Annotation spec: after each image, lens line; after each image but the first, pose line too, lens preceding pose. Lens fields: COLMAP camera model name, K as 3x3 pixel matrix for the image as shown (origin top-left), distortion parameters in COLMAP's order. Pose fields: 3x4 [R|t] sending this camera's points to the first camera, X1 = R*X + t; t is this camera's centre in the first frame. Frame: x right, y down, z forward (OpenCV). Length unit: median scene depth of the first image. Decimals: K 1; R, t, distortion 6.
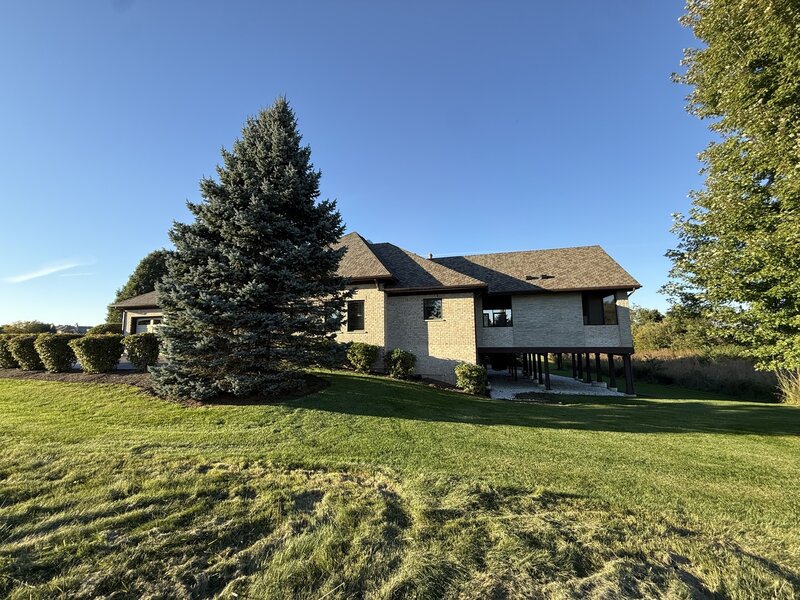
lens RADIAL K [[318.0, 0, 398.1], [0, 318.0, 300.6], [0, 0, 1]] dist [-0.000224, 0.000121]
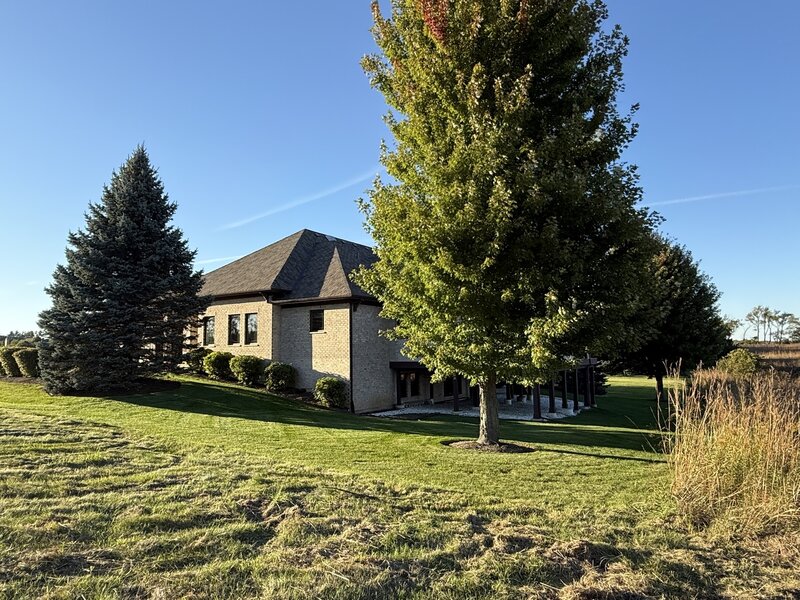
lens RADIAL K [[504.1, 0, 400.0], [0, 504.1, 300.0], [0, 0, 1]] dist [0.000486, -0.000322]
pose [[0.948619, -0.031179, -0.314881, 0.835902], [0.034671, 0.999384, 0.005492, -0.035322], [0.314516, -0.016127, 0.949115, -0.355972]]
